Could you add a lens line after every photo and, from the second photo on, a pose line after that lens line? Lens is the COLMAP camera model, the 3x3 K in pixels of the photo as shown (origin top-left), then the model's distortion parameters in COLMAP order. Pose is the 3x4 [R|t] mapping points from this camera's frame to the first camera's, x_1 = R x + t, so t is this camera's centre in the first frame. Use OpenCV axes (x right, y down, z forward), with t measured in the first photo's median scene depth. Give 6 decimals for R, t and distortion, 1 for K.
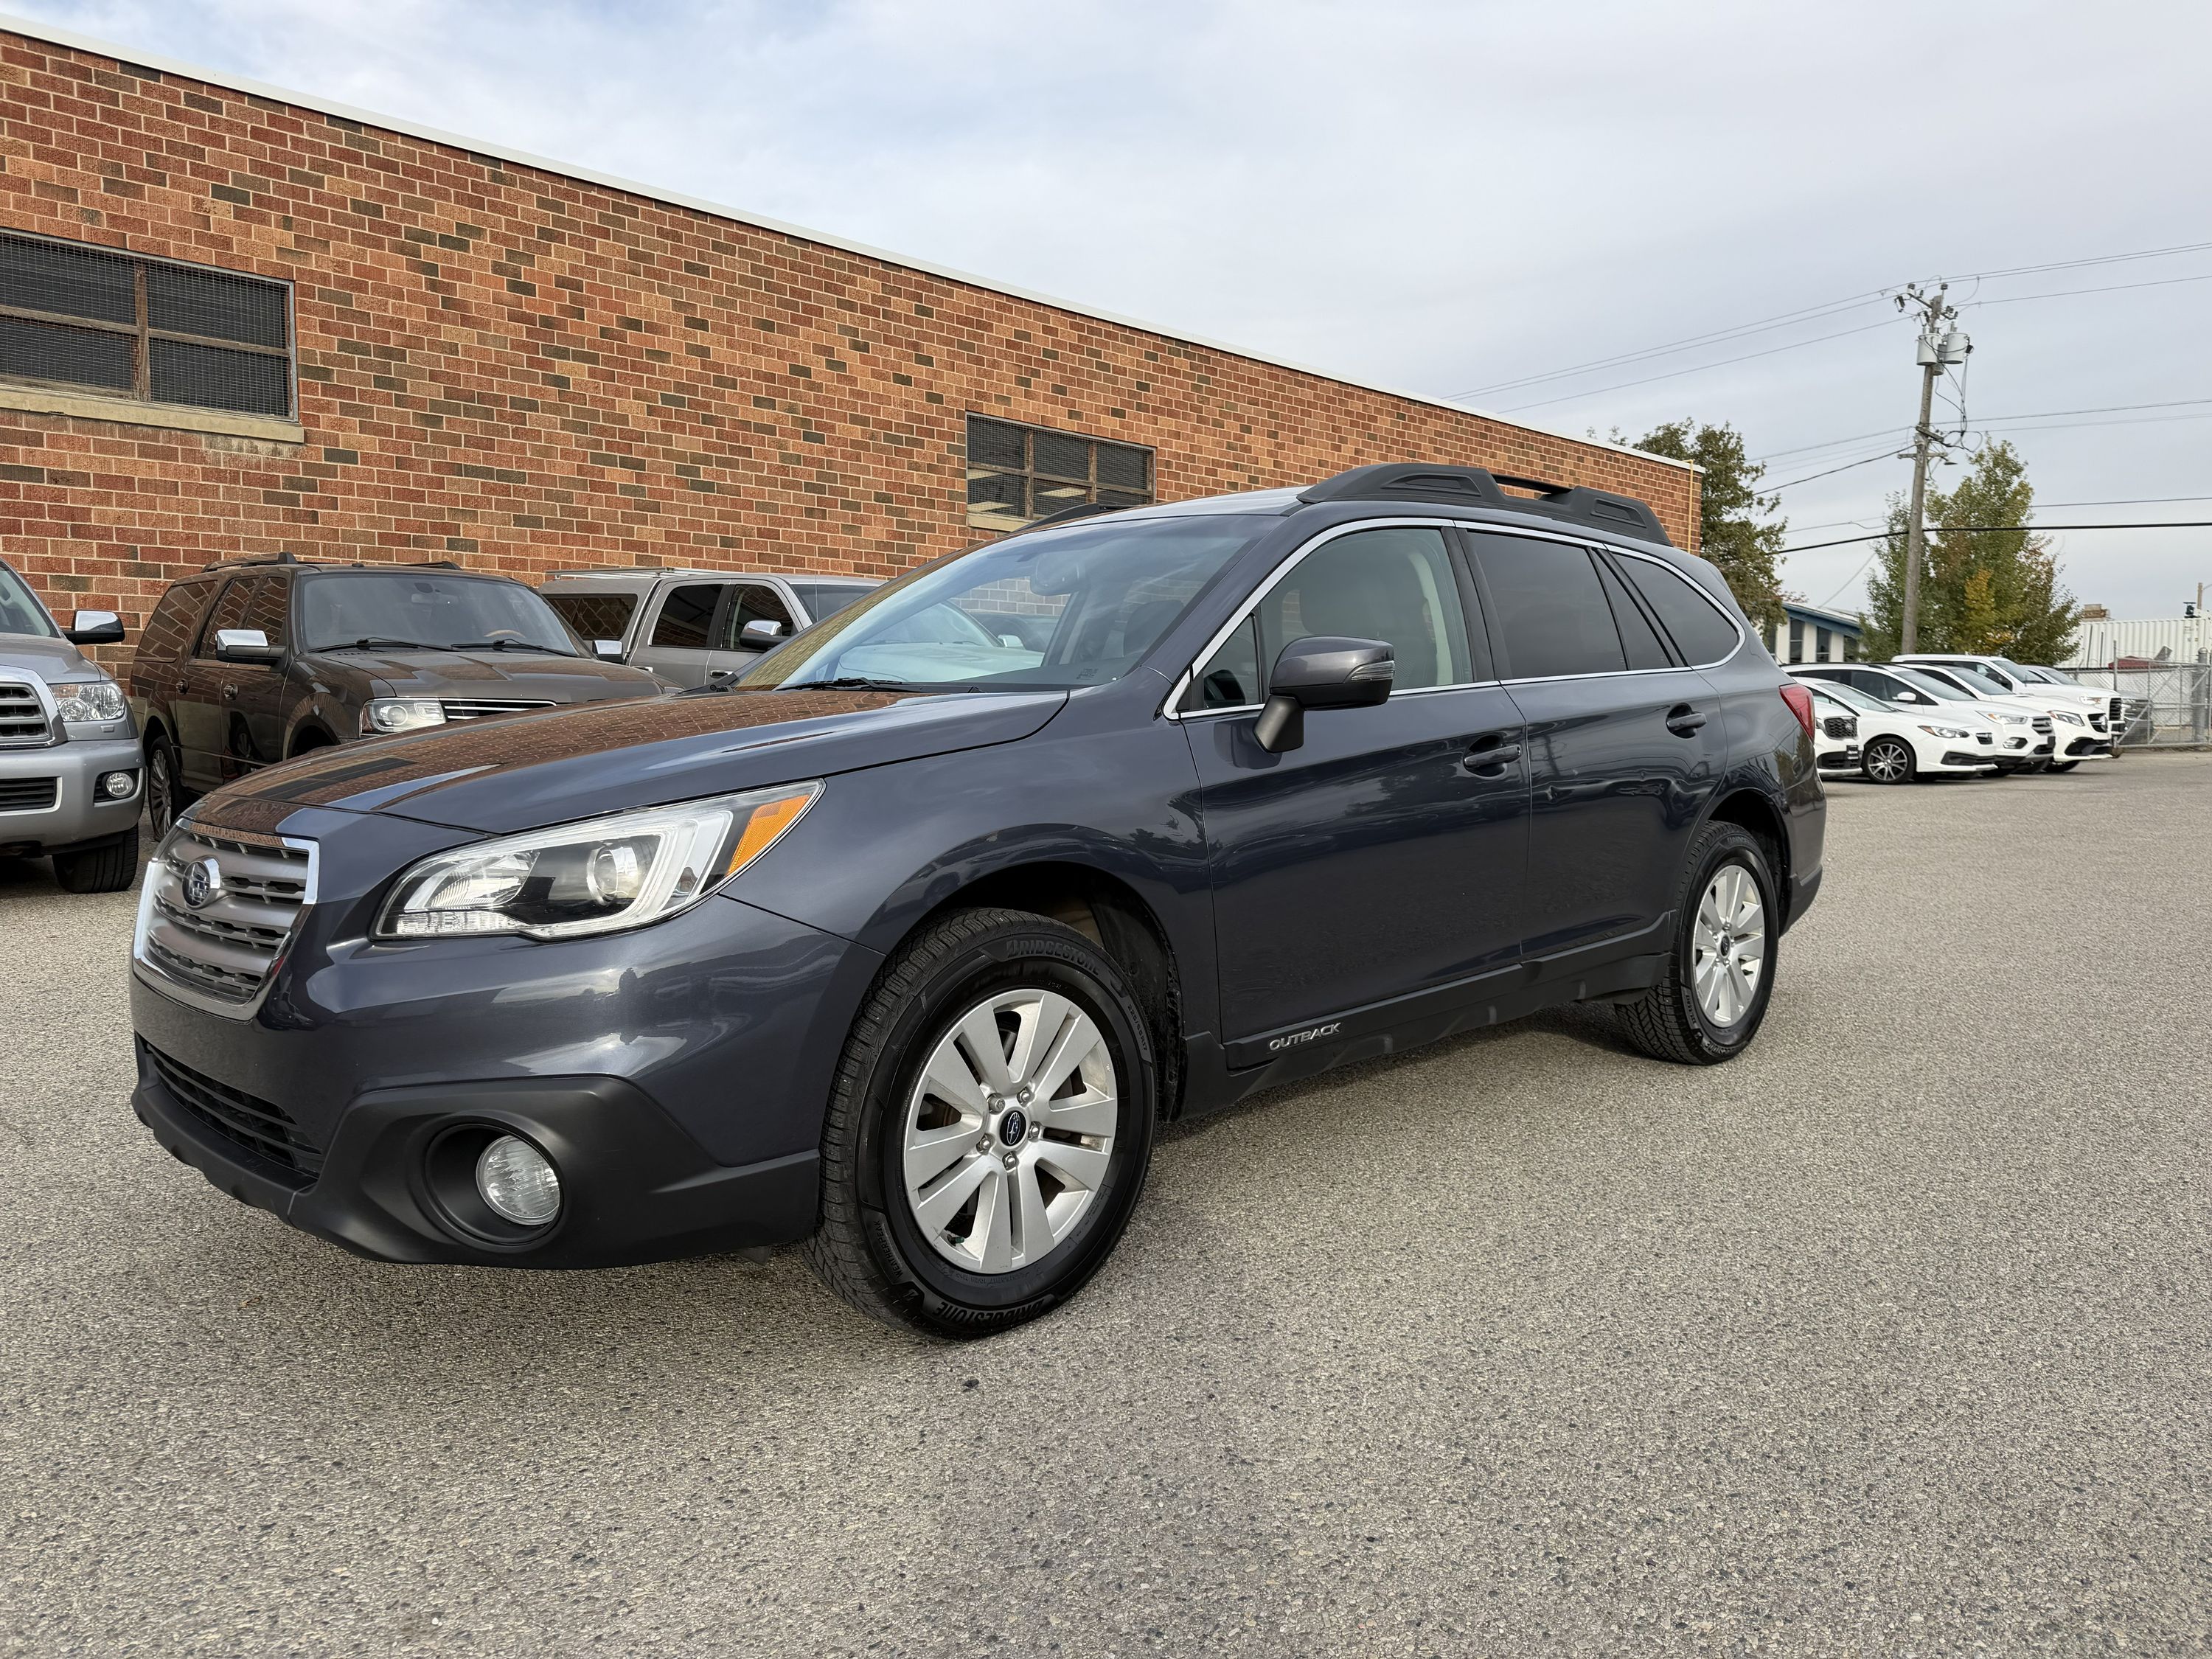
lens RADIAL K [[1546.4, 0, 1114.9], [0, 1546.4, 833.3], [0, 0, 1]] dist [0.027225, -0.032979]
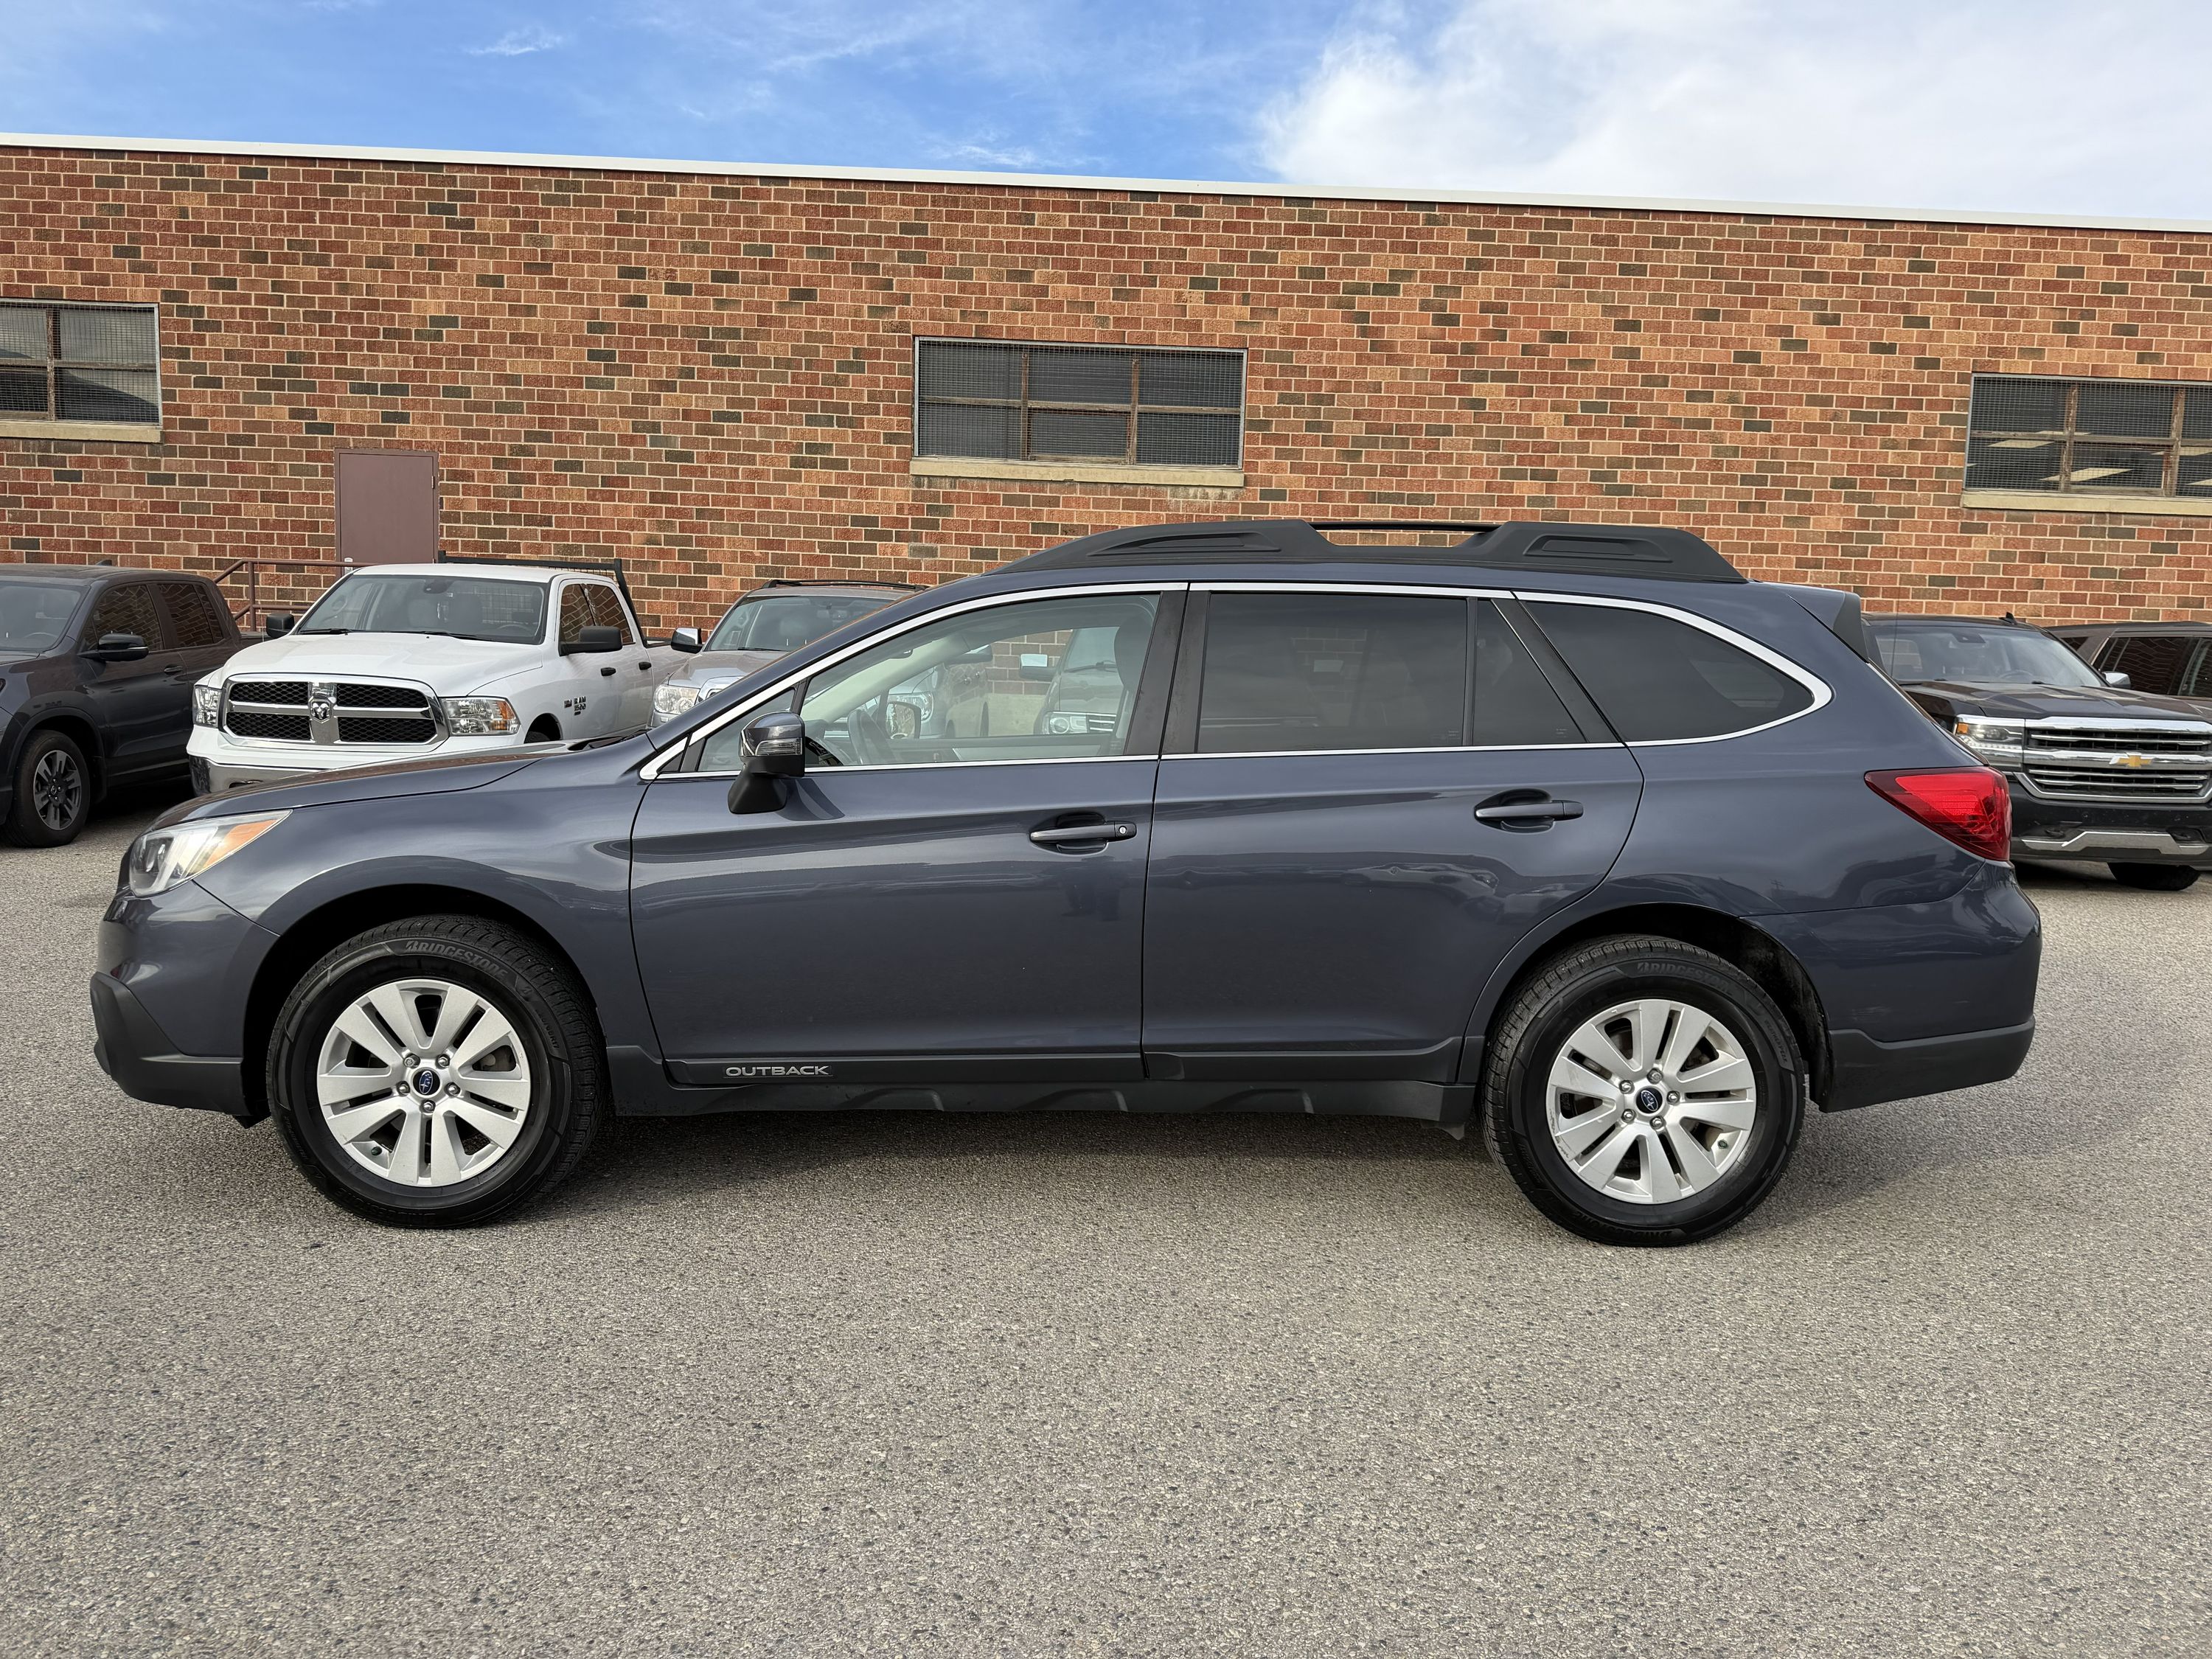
lens RADIAL K [[1546.4, 0, 1114.9], [0, 1546.4, 849.6], [0, 0, 1]] dist [0.027225, -0.032979]
pose [[0.718751, 0.087733, -0.689710, 0.188889], [-0.076361, 0.995967, 0.047113, -0.017509], [0.691061, 0.018805, 0.722551, 0.065500]]
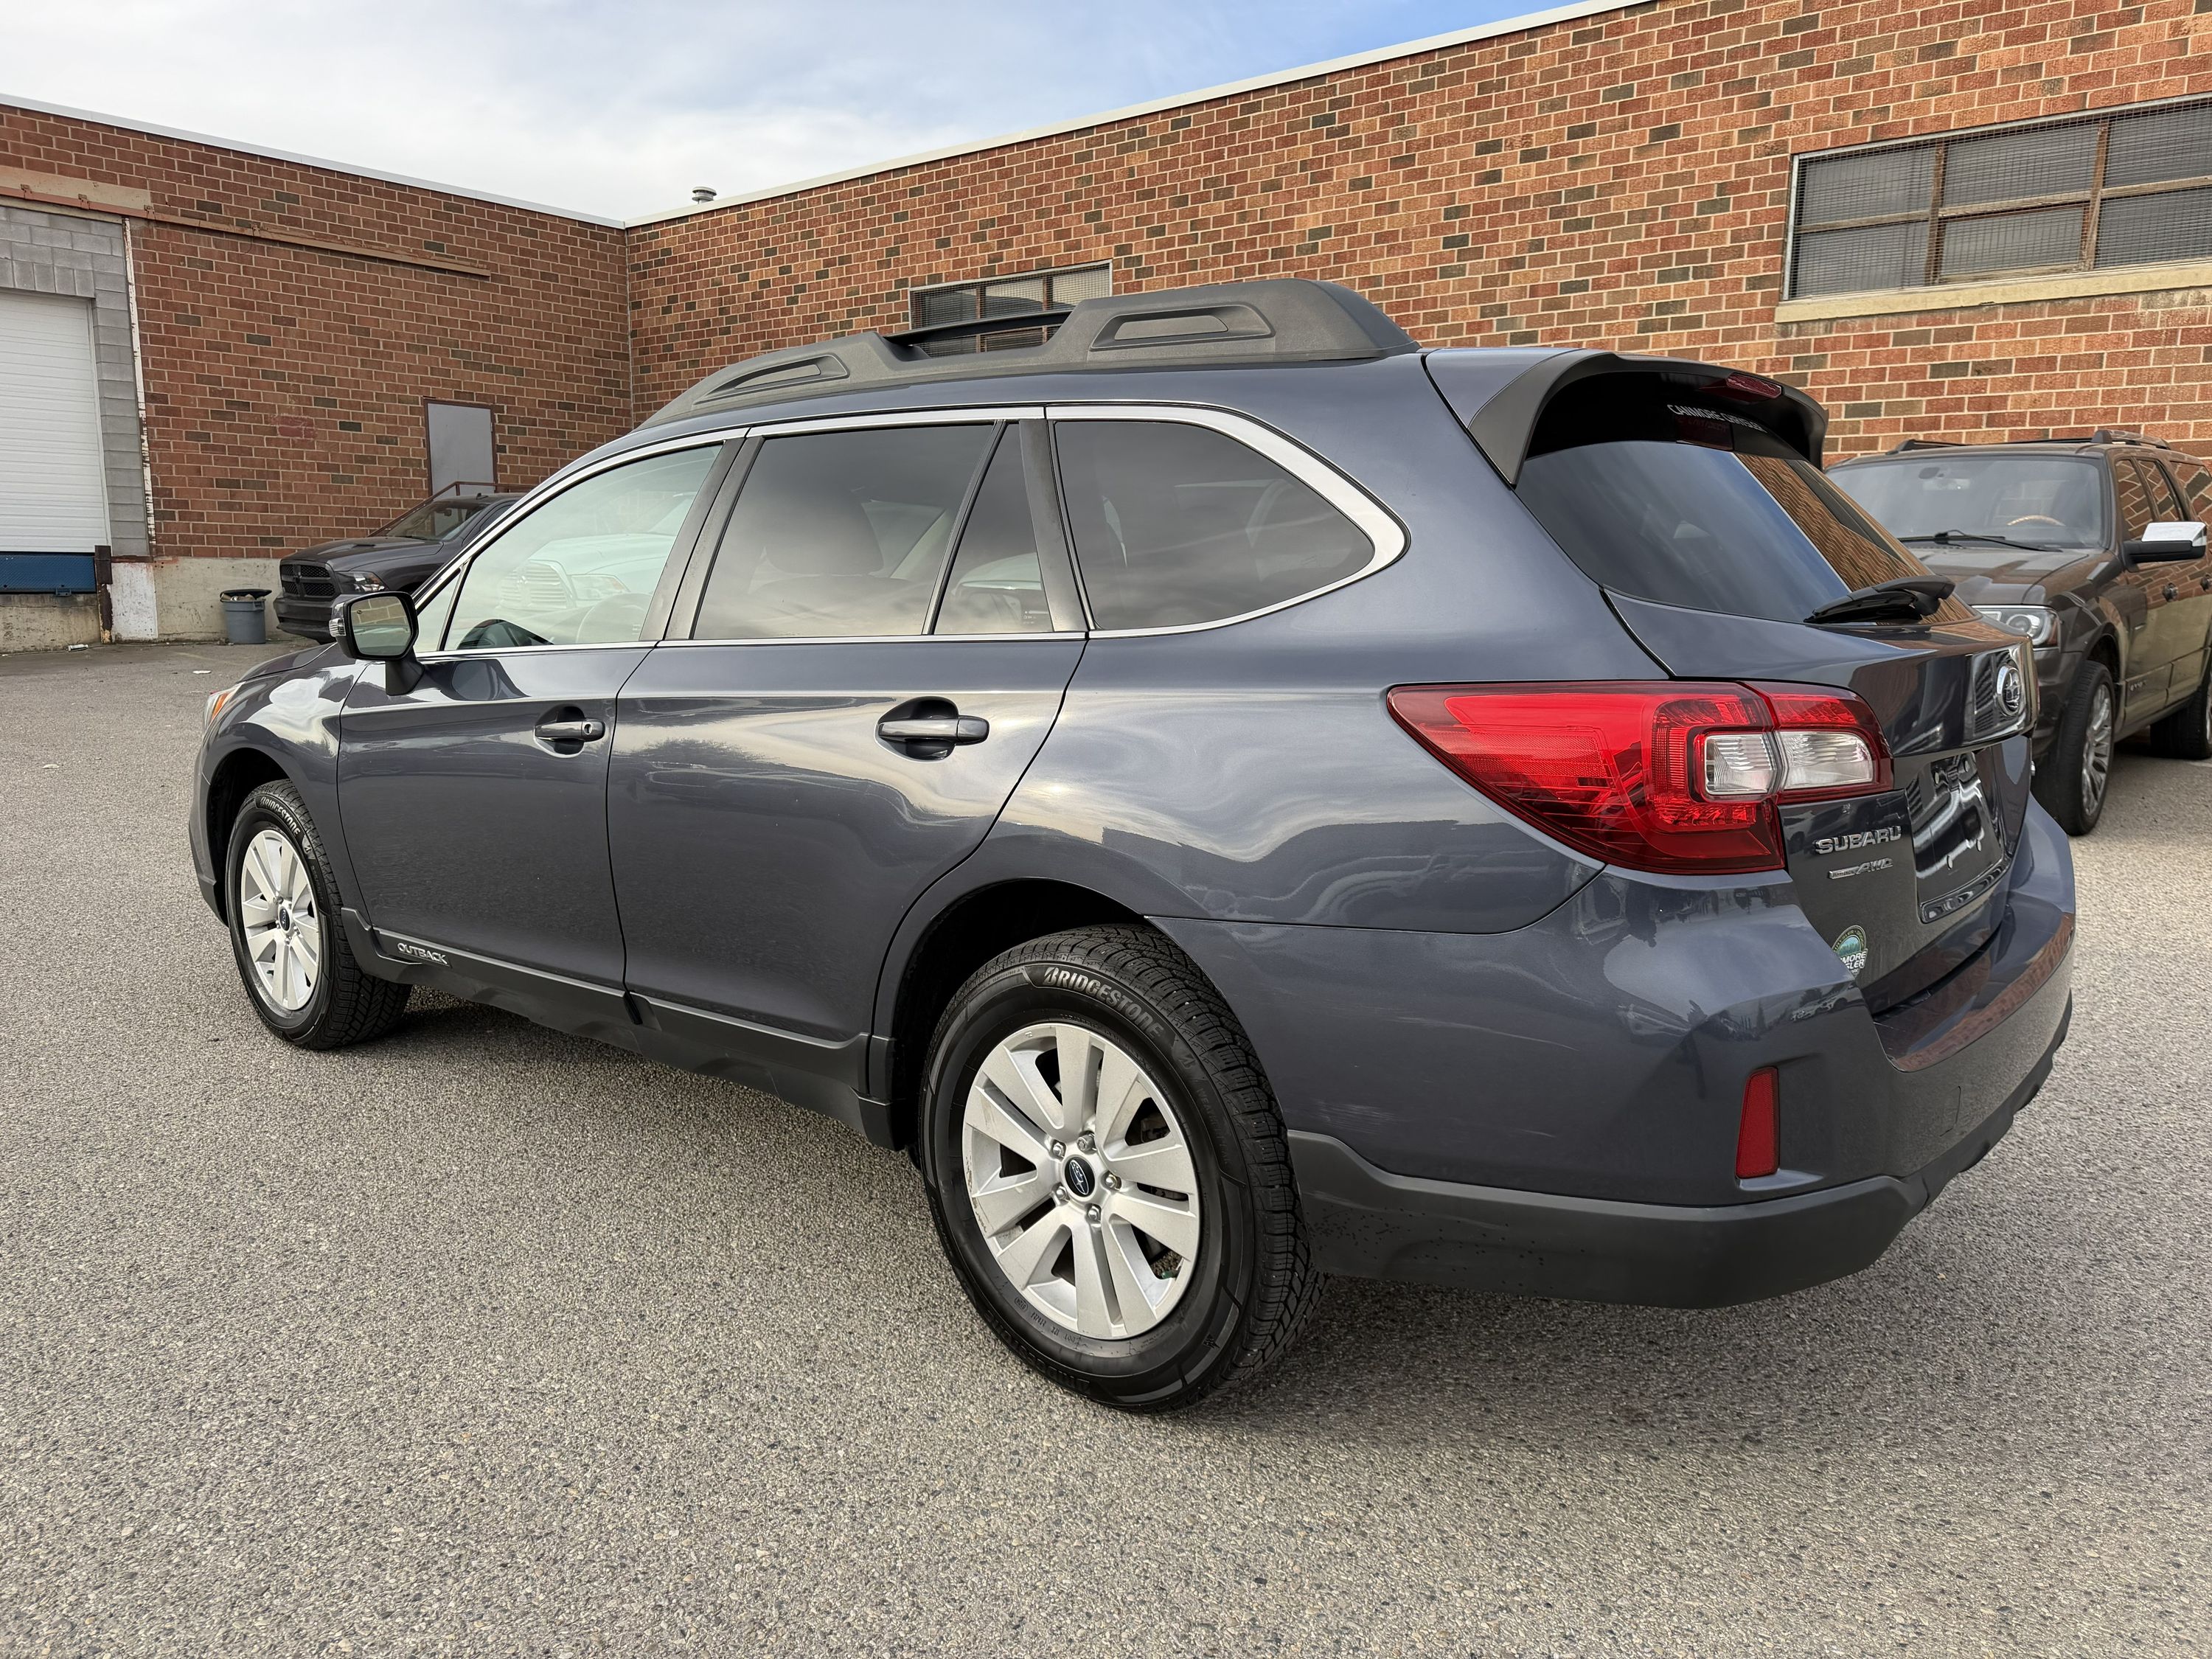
lens RADIAL K [[1546.4, 0, 1110.9], [0, 1546.4, 843.8], [0, 0, 1]] dist [0.027225, -0.032979]
pose [[0.089166, 0.168664, -0.981632, 0.227452], [-0.077747, 0.983730, 0.161962, -0.030390], [0.992978, 0.061877, 0.100828, 0.245339]]
